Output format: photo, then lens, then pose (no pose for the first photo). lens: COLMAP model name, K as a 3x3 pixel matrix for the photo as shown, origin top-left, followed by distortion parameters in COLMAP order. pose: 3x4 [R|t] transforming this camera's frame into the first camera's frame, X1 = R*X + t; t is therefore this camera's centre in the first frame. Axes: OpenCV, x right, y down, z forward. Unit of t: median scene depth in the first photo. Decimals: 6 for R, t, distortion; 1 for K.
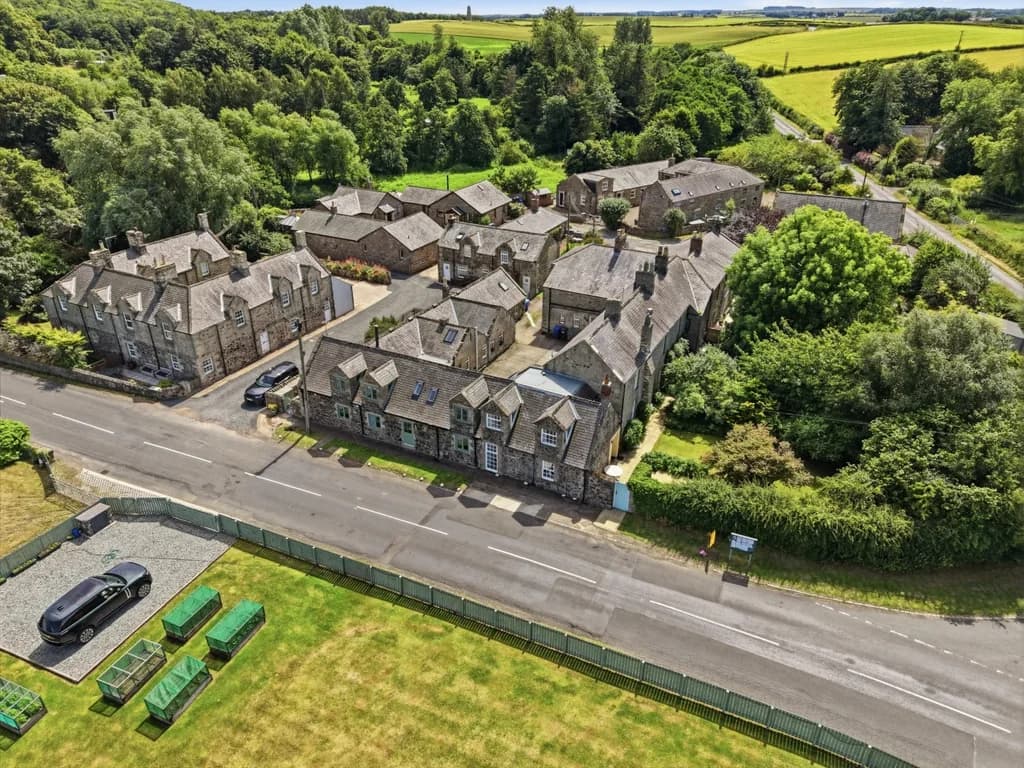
lens RADIAL K [[697.8, 0, 510.9], [0, 697.8, 364.4], [0, 0, 1]] dist [0.028978, -0.030995]
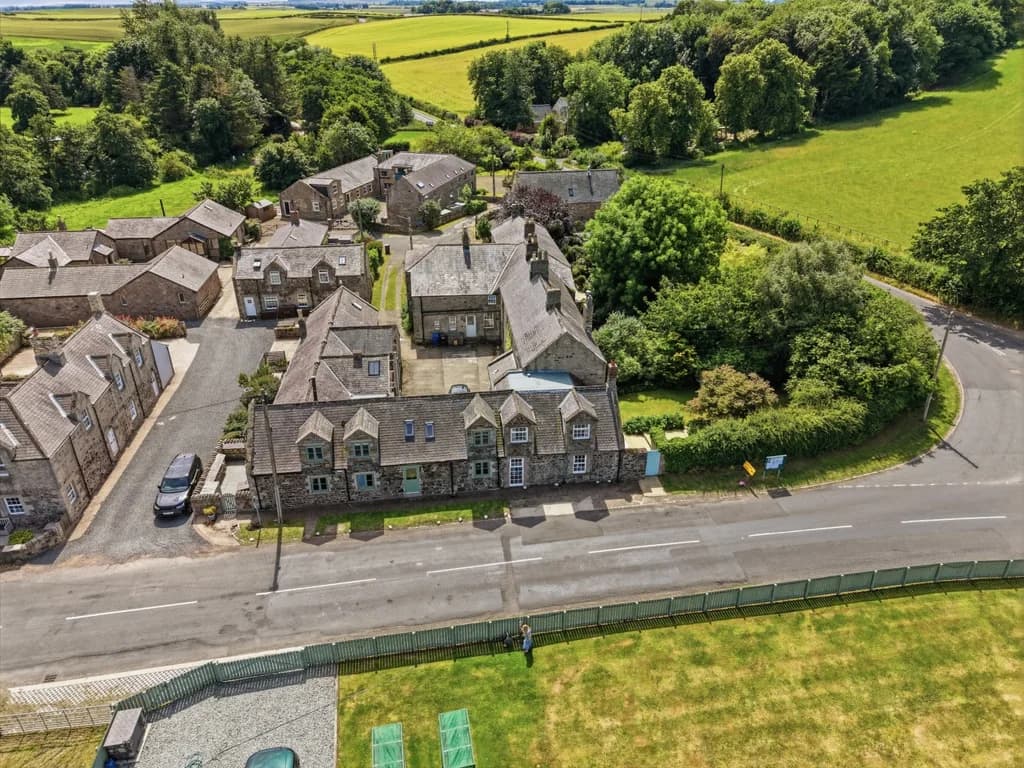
lens RADIAL K [[697.8, 0, 510.9], [0, 697.8, 364.4], [0, 0, 1]] dist [0.028978, -0.030995]
pose [[0.828464, -0.254356, 0.498949, -0.440387], [0.249597, 0.965234, 0.077625, -0.080613], [-0.501347, 0.060226, 0.863148, 0.146165]]
